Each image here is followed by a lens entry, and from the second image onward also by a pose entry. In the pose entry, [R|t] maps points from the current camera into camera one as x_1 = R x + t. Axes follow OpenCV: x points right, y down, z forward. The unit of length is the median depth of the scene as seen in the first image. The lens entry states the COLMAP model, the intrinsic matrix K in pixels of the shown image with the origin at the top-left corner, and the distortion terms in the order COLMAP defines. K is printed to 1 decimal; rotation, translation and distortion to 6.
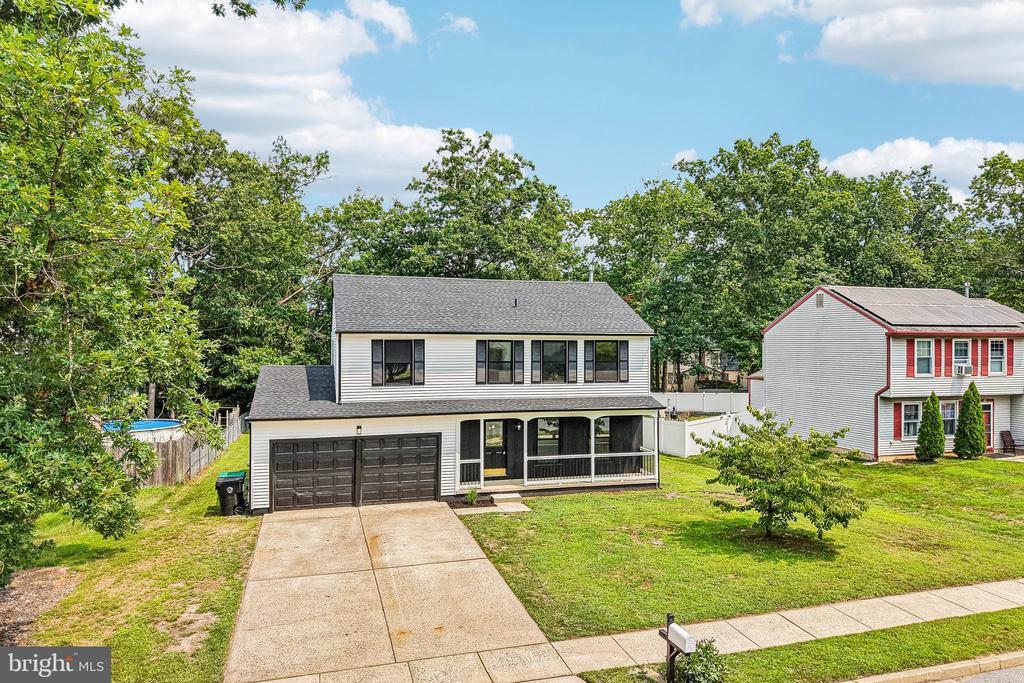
lens RADIAL K [[685.7, 0, 512.0], [0, 685.7, 341.5], [0, 0, 1]] dist [0.048118, -0.076553]
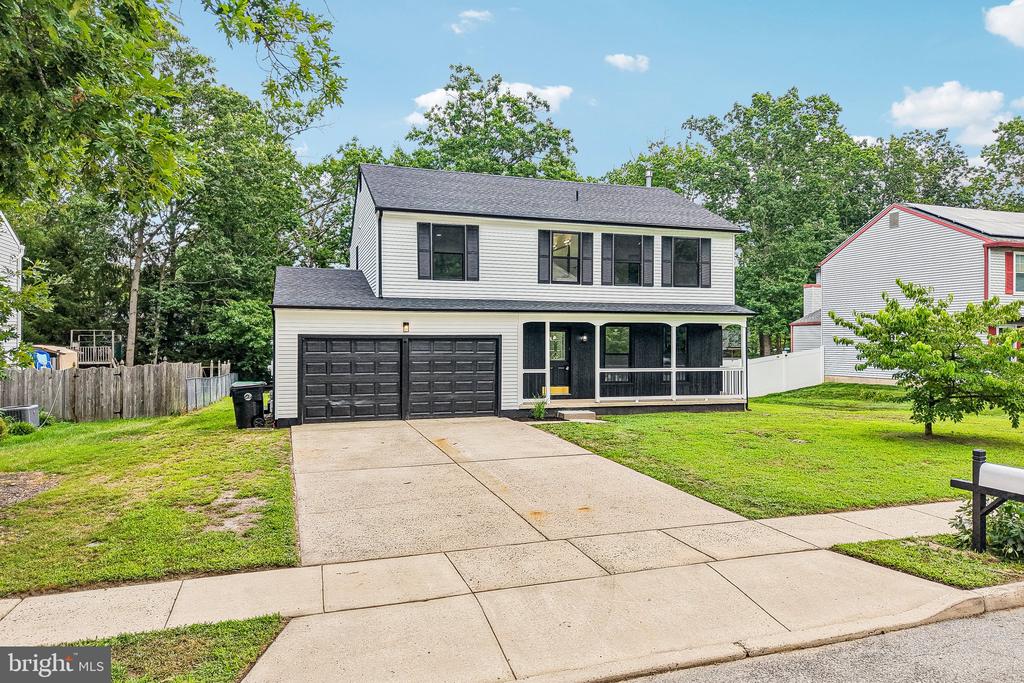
lens RADIAL K [[685.7, 0, 512.0], [0, 685.7, 341.5], [0, 0, 1]] dist [0.048118, -0.076553]
pose [[0.999328, -0.000605, 0.036647, -0.120515], [0.000668, 0.999998, -0.001713, 0.141510], [-0.036646, 0.001737, 0.999327, 0.168607]]
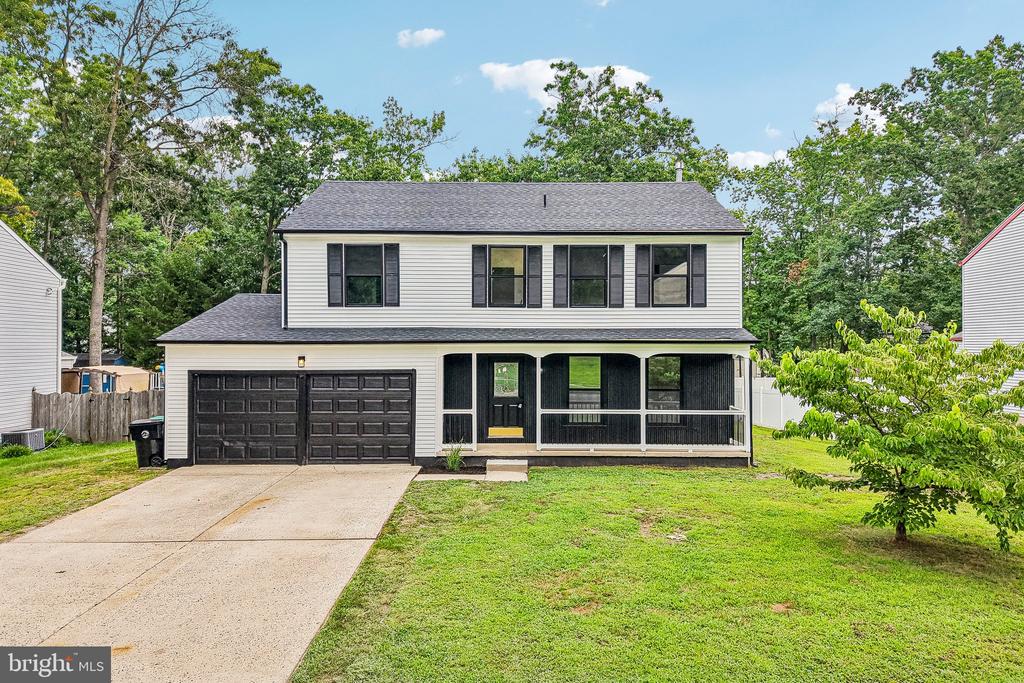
lens RADIAL K [[685.7, 0, 512.0], [0, 685.7, 341.5], [0, 0, 1]] dist [0.048118, -0.076553]
pose [[0.963479, -0.003073, -0.267765, 0.185873], [0.001378, 0.999978, -0.006518, 0.107818], [0.267779, 0.005910, 0.963462, 0.332799]]
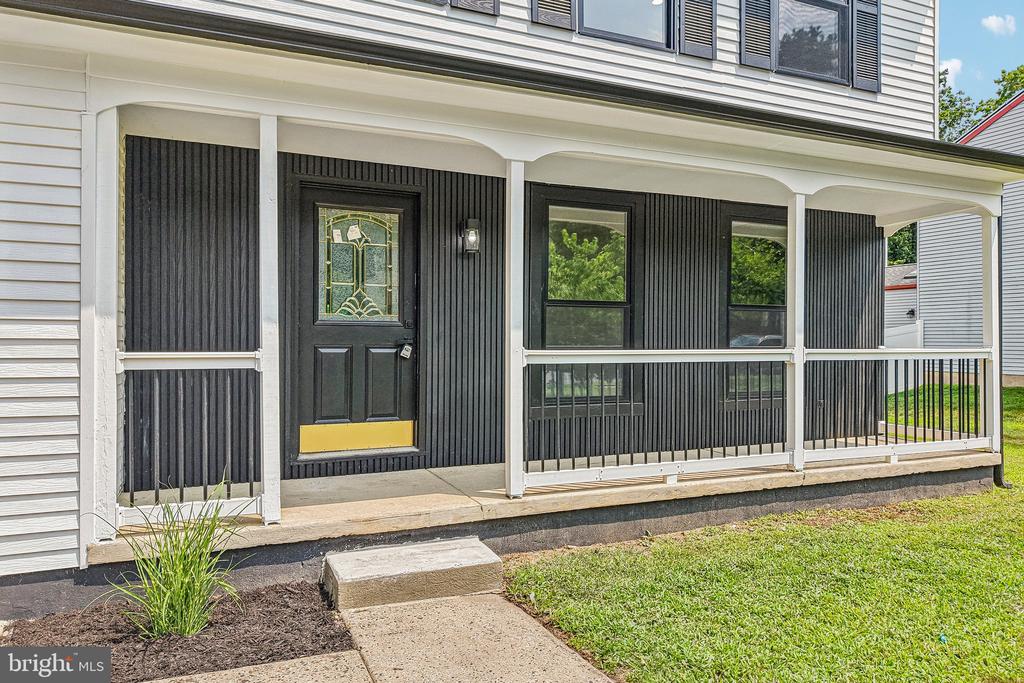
lens RADIAL K [[685.7, 0, 512.0], [0, 685.7, 341.5], [0, 0, 1]] dist [0.048118, -0.076553]
pose [[0.991989, -0.001067, 0.126317, -0.006241], [0.000256, 0.999979, 0.006436, 0.170762], [-0.126321, -0.006352, 0.991969, 0.833581]]
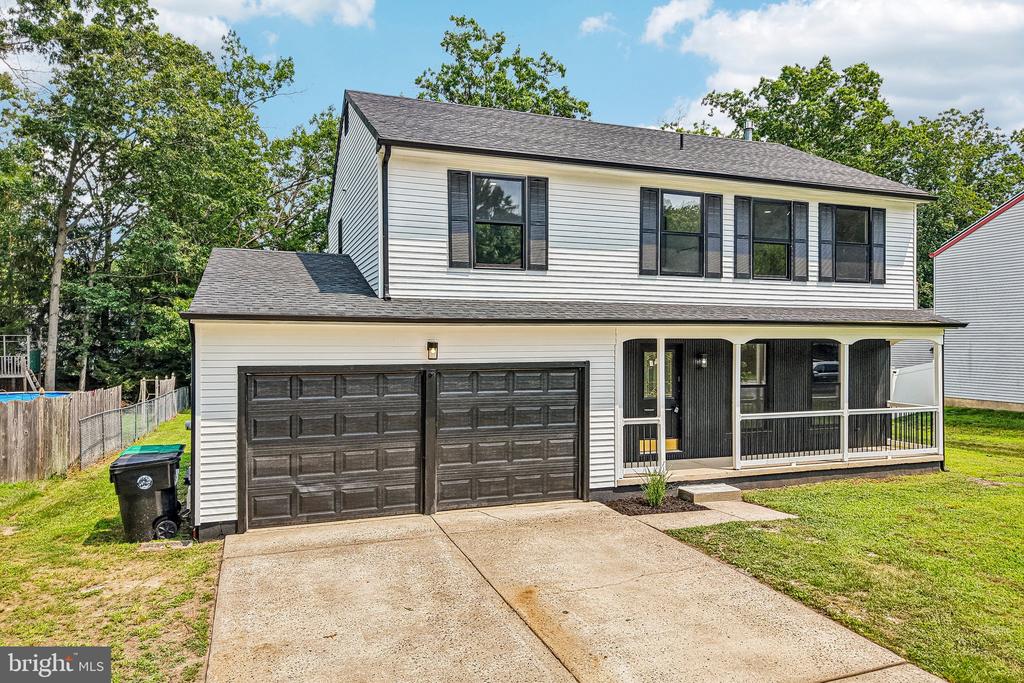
lens RADIAL K [[689.8, 0, 512.0], [0, 689.8, 341.5], [0, 0, 1]] dist [0.010781, -0.002023]
pose [[0.997316, -0.000941, 0.073218, -0.194449], [0.000755, 0.999996, 0.002562, 0.116424], [-0.073220, -0.002500, 0.997313, 0.508328]]
